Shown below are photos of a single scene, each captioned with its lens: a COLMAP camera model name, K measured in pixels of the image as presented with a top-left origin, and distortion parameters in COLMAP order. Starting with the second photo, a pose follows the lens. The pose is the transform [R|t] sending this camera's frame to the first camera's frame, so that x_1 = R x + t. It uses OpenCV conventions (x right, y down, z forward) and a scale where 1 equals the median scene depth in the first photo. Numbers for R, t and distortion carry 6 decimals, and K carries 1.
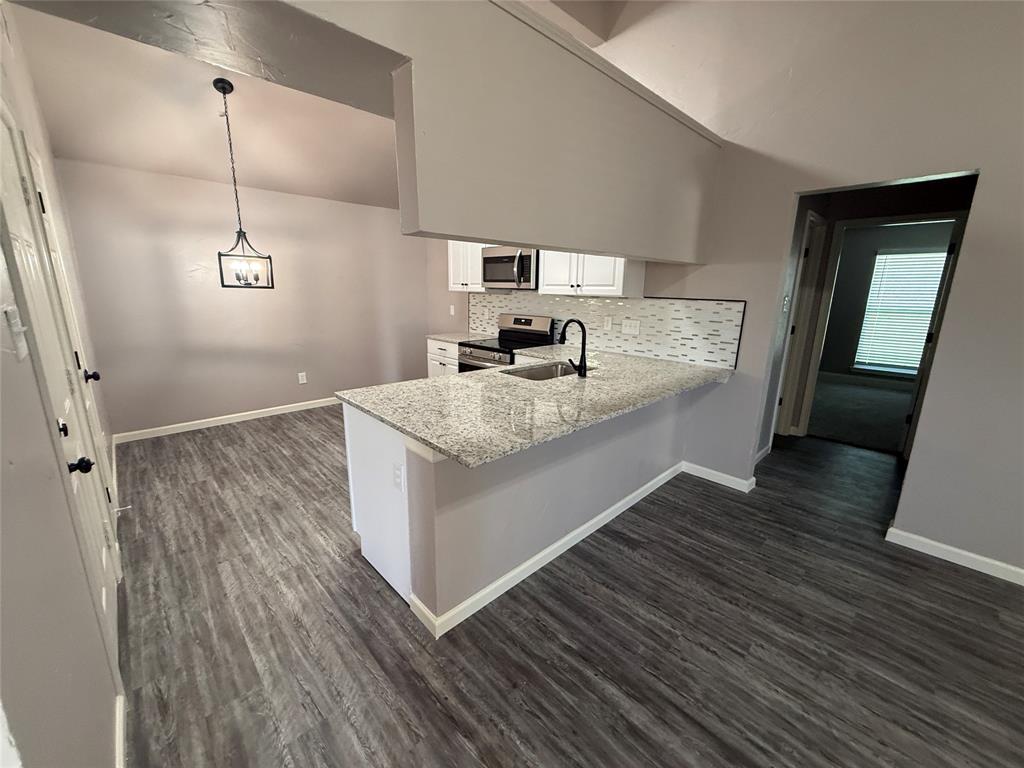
lens RADIAL K [[408.2, 0, 507.8], [0, 408.2, 382.6], [0, 0, 1]] dist [0.000786, 0.000293]
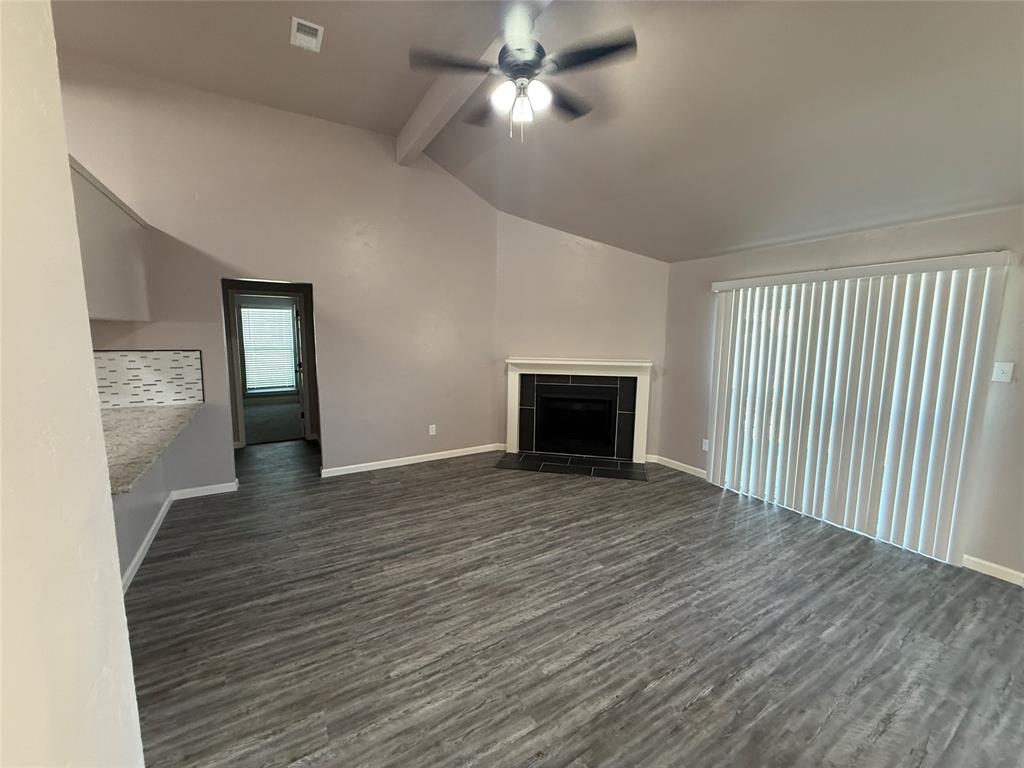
lens RADIAL K [[408.2, 0, 511.1], [0, 408.2, 381.8], [0, 0, 1]] dist [0.000786, 0.000293]
pose [[0.220697, -0.126782, 0.967067, -0.460389], [0.212836, 0.973881, 0.079104, 0.008753], [-0.951837, 0.188369, 0.241916, -0.243772]]
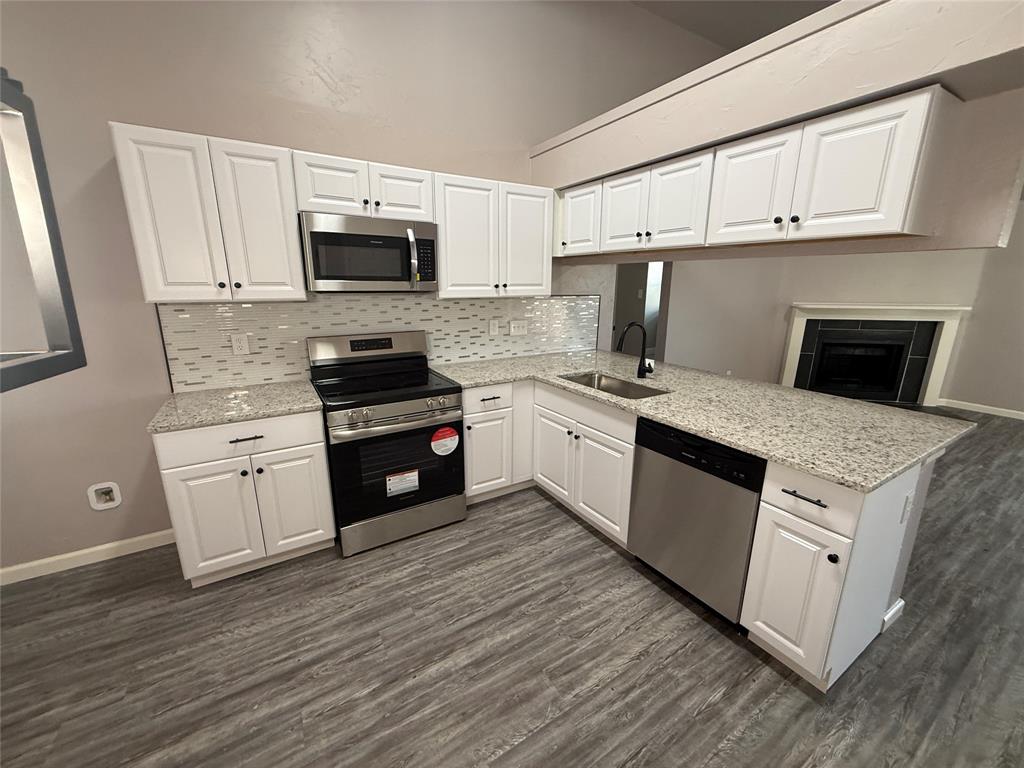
lens RADIAL K [[408.2, 0, 512.0], [0, 408.2, 387.9], [0, 0, 1]] dist [0.000786, 0.000293]
pose [[0.207010, -0.255212, 0.944465, -0.722312], [0.220881, 0.952642, 0.209009, -0.235605], [-0.953078, 0.165347, 0.253578, 0.916645]]
